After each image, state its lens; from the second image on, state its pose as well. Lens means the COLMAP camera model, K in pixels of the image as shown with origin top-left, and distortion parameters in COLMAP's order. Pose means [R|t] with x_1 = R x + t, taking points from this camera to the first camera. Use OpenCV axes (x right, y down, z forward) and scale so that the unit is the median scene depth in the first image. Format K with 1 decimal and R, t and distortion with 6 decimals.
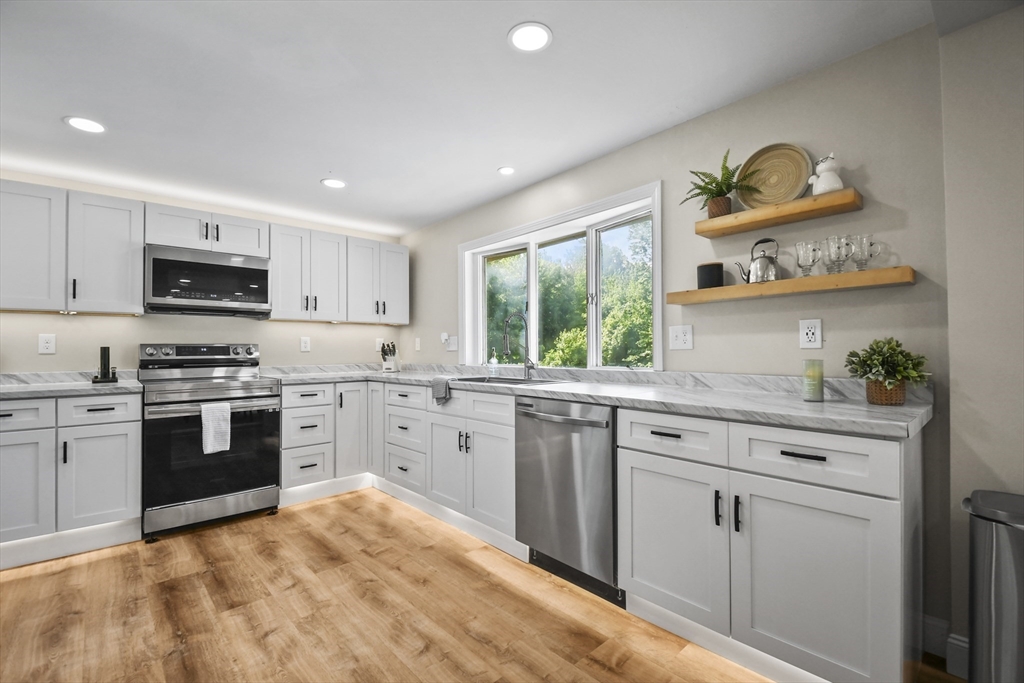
lens RADIAL K [[452.5, 0, 512.0], [0, 452.5, 341.5], [0, 0, 1]] dist [-0.002212, -0.001006]
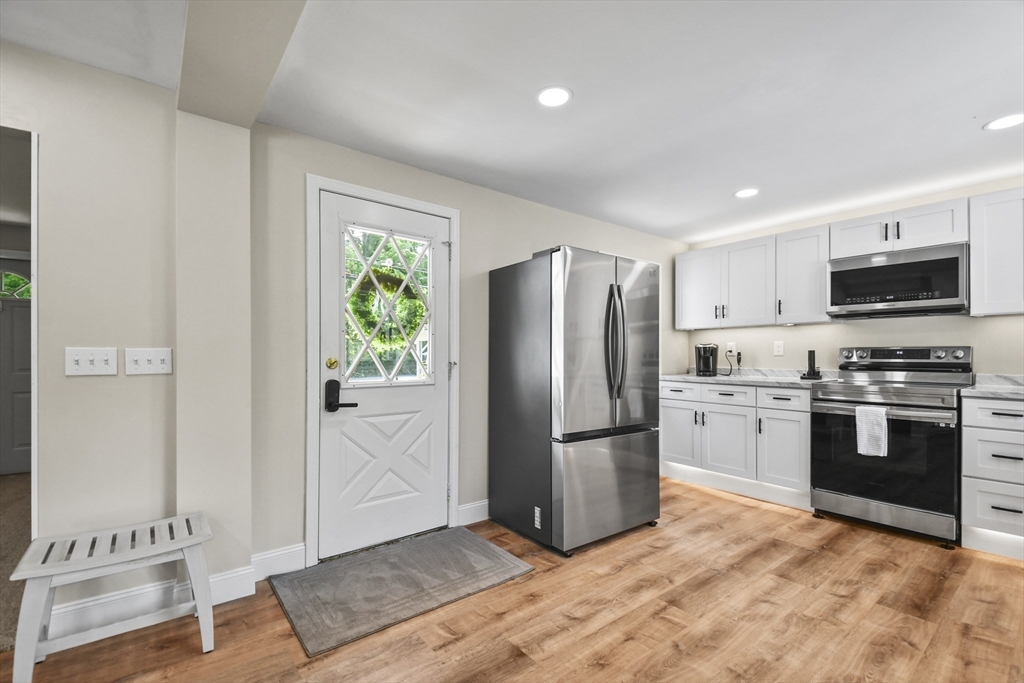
lens RADIAL K [[454.2, 0, 506.8], [0, 454.2, 352.3], [0, 0, 1]] dist [0.001033, 0.000218]
pose [[-0.064085, 0.003315, -0.997939, 0.447436], [0.018179, 0.999832, 0.002153, -0.000721], [0.997779, -0.018004, -0.064135, 0.292542]]
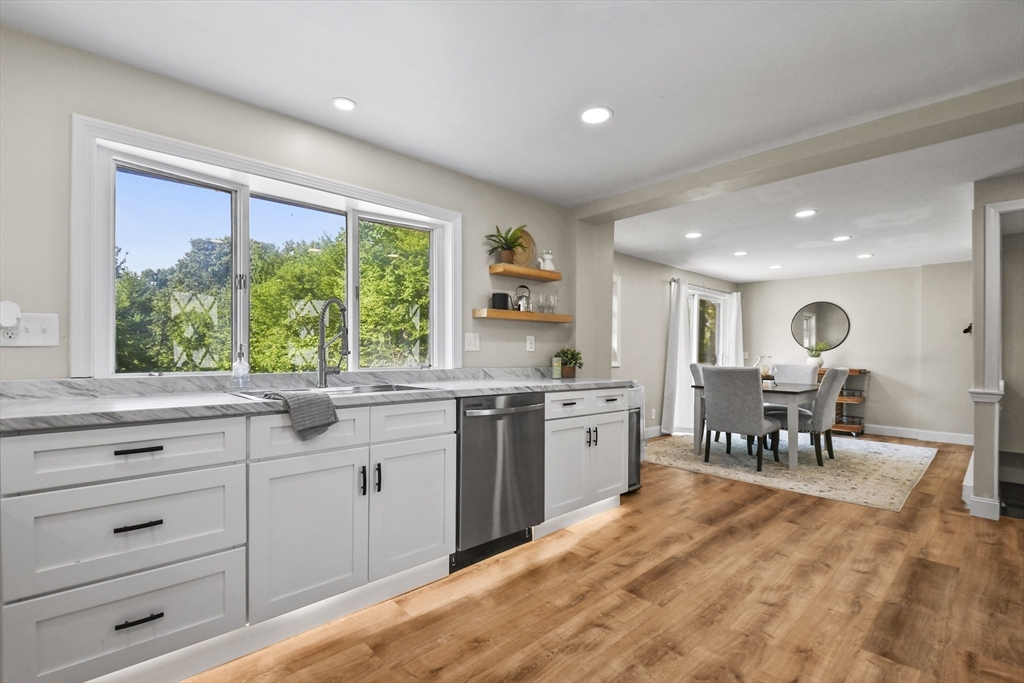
lens RADIAL K [[454.2, 0, 506.8], [0, 454.2, 352.3], [0, 0, 1]] dist [0.001033, 0.000218]
pose [[-0.008892, 0.009349, 0.999917, -0.827487], [-0.023213, 0.999685, -0.009553, 0.027505], [-0.999691, -0.023296, -0.008672, 0.807889]]
